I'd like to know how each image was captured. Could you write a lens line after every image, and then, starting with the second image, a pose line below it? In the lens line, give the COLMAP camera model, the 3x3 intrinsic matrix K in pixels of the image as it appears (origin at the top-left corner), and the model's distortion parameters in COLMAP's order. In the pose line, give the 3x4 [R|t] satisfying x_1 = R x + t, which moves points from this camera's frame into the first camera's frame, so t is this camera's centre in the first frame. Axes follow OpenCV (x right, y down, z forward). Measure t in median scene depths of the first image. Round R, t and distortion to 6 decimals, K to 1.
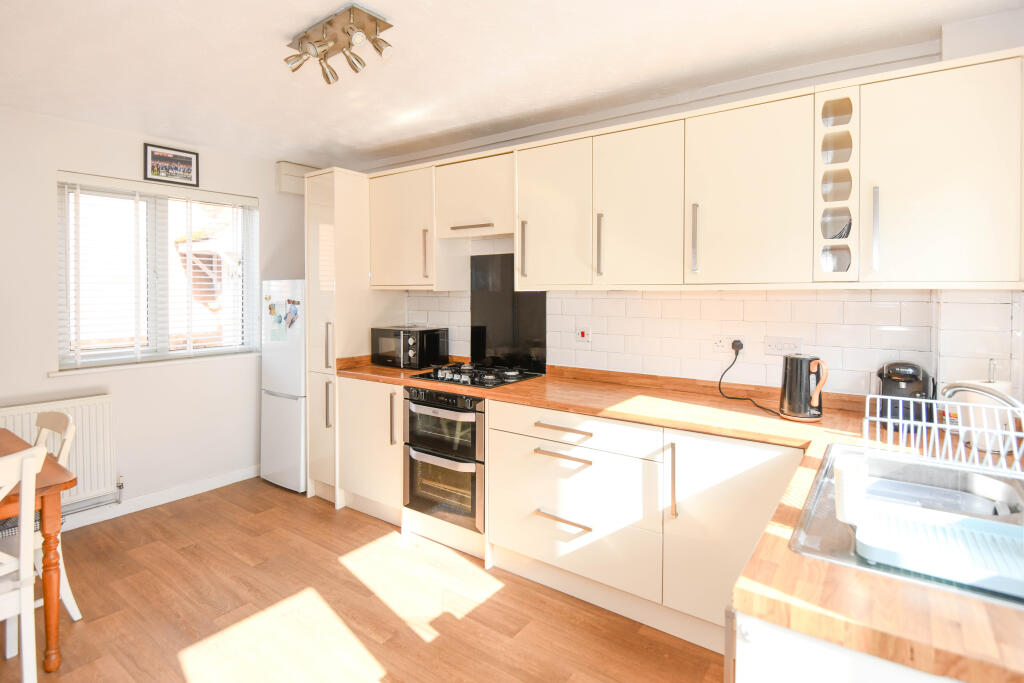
lens RADIAL K [[517.6, 0, 514.3], [0, 517.6, 300.7], [0, 0, 1]] dist [0.003118, 0.000338]
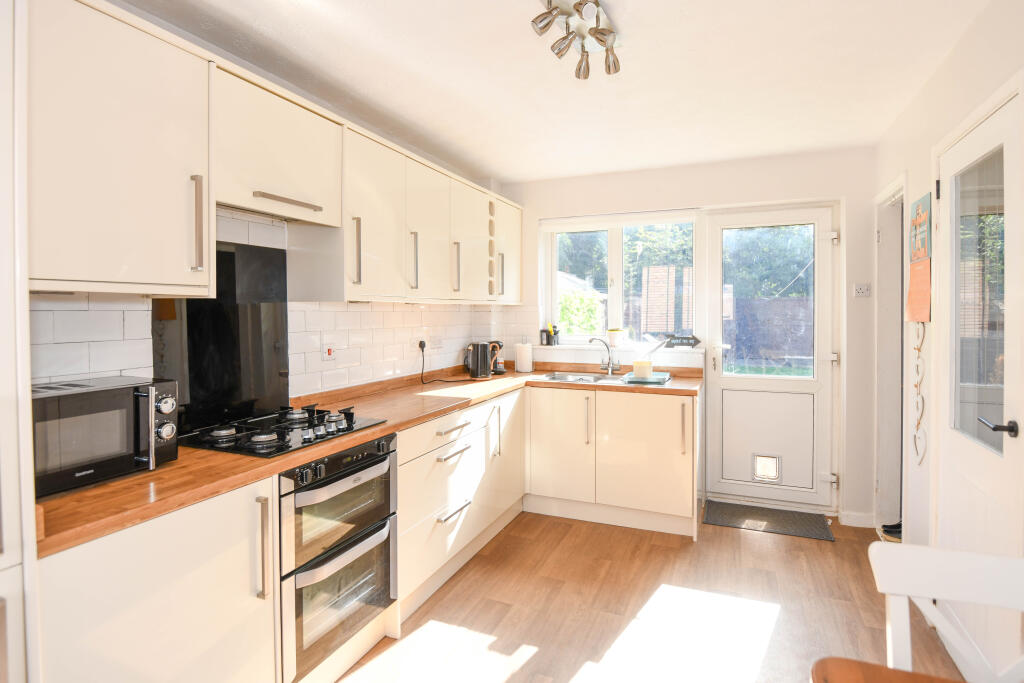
lens RADIAL K [[538.3, 0, 513.8], [0, 538.3, 313.6], [0, 0, 1]] dist [0.000152, -0.000122]
pose [[-0.234519, -0.007388, 0.972084, -1.007604], [0.011073, 0.999886, 0.010271, -0.008008], [-0.972049, 0.013172, -0.234410, 1.099810]]
